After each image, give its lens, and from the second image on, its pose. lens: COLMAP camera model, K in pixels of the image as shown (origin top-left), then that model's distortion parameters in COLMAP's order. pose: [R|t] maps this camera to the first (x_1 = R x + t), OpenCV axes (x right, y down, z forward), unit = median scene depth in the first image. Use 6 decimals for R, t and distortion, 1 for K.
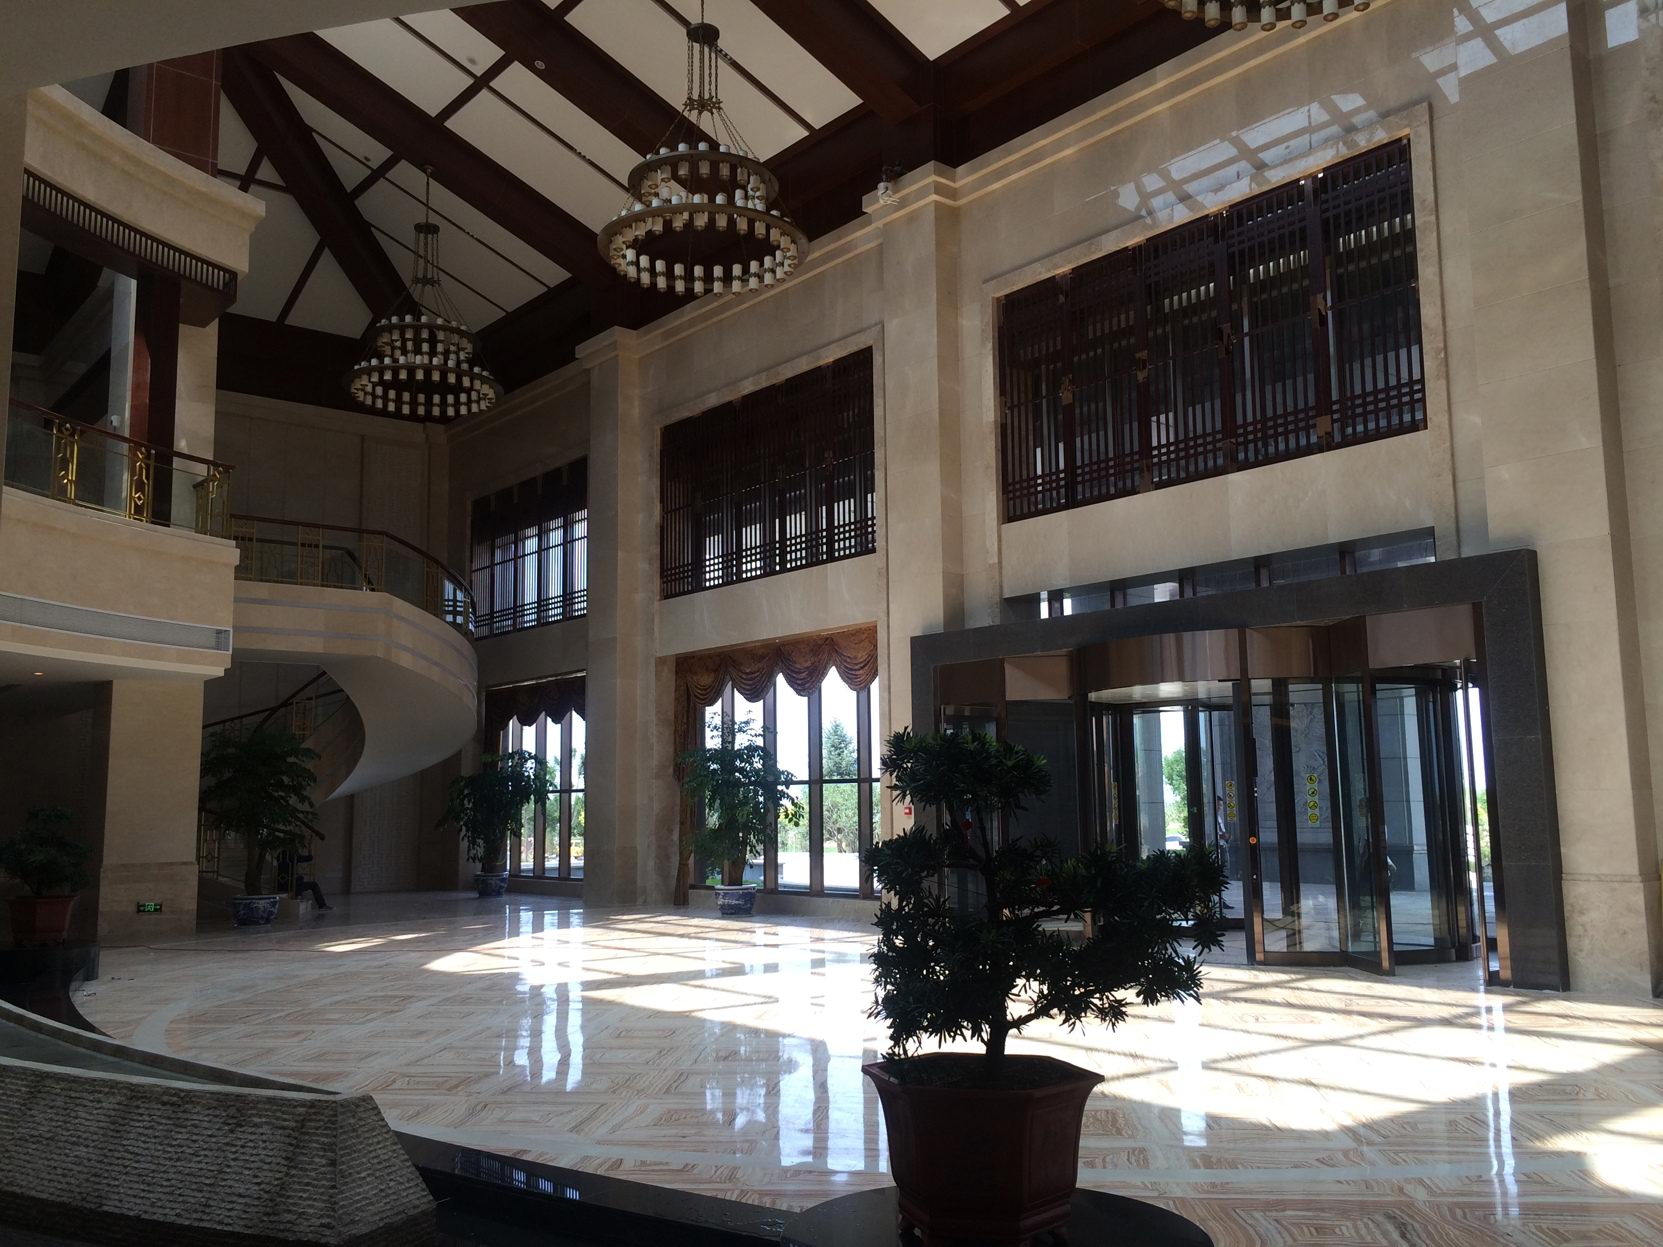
lens RADIAL K [[1426.3, 0, 832.9], [0, 1426.3, 622.5], [0, 0, 1]] dist [0.014684, -0.000655]
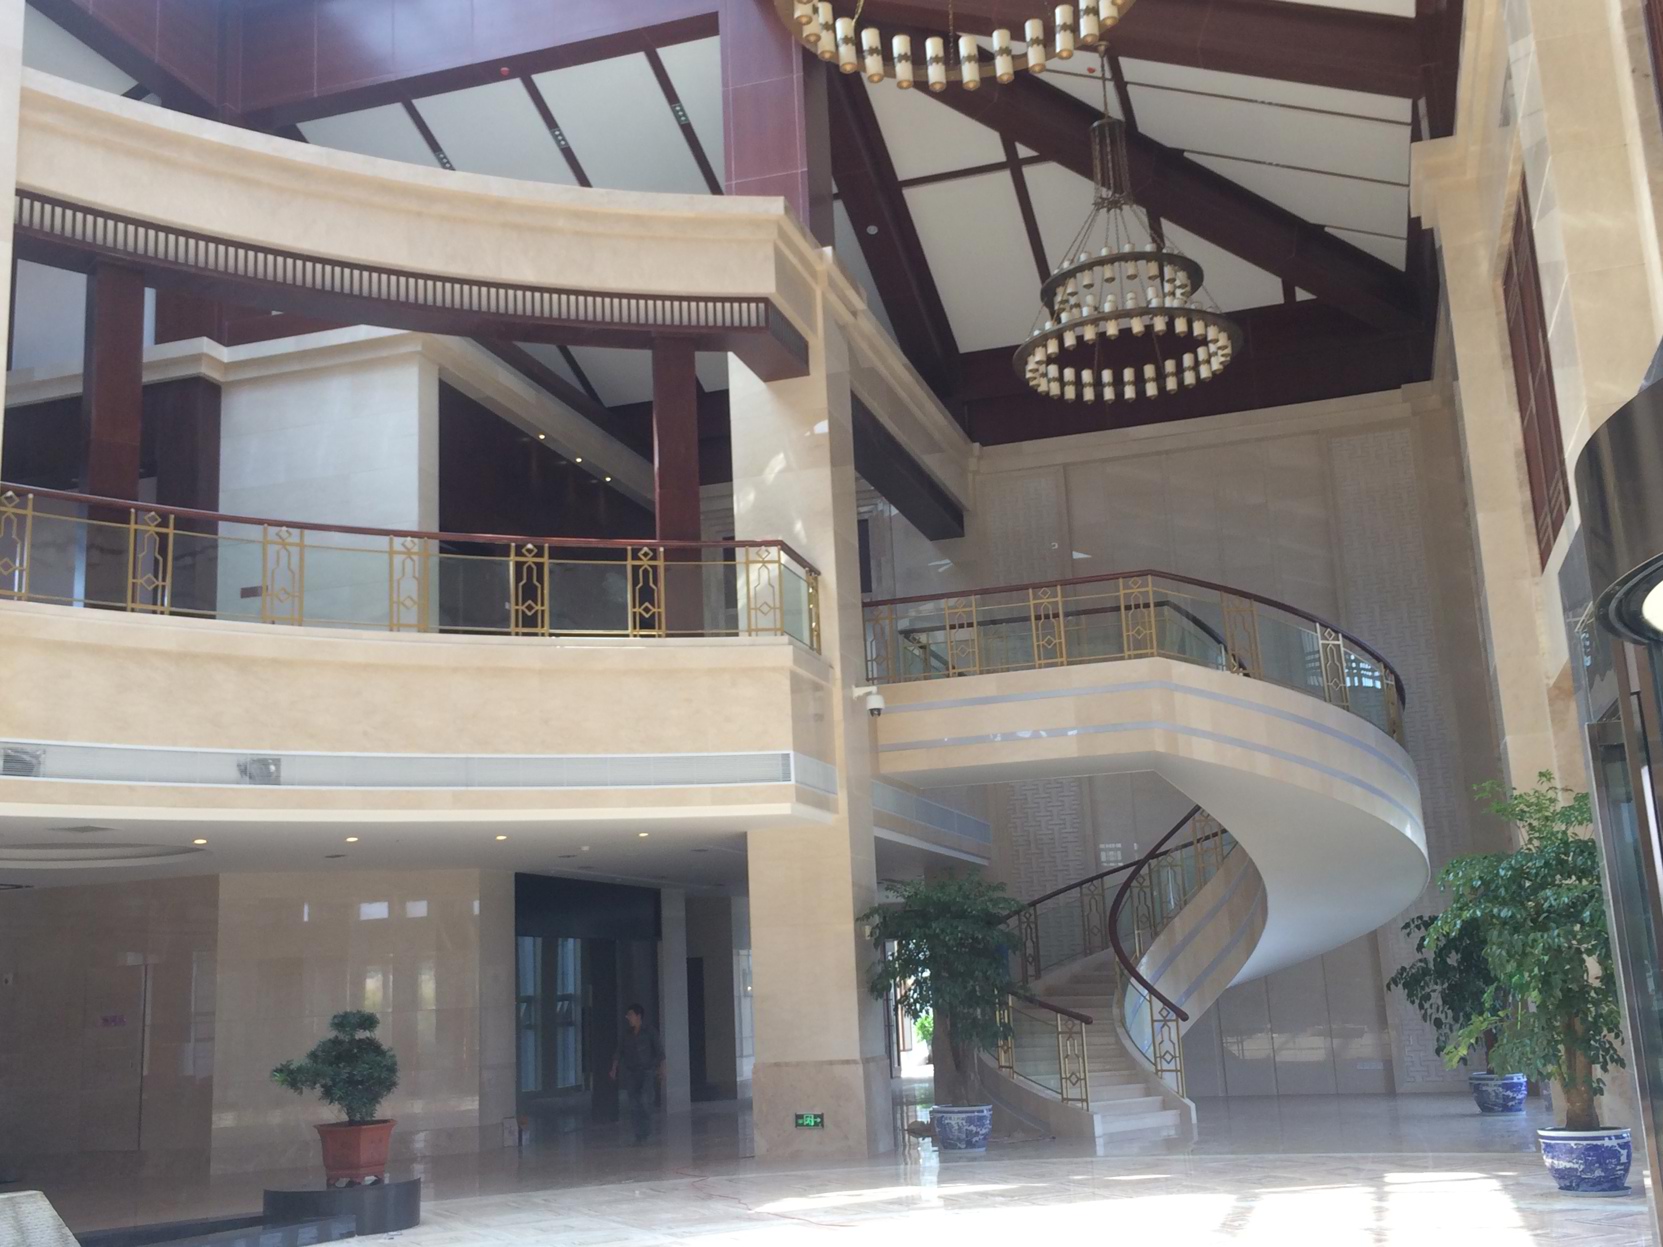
lens RADIAL K [[1709.9, 0, 831.2], [0, 1709.9, 625.0], [0, 0, 1]] dist [0.051363, 0.000000]
pose [[0.547339, -0.187960, -0.815531, 0.334647], [0.146034, 0.980954, -0.128076, 0.056634], [0.824071, -0.048995, 0.564363, 0.495581]]
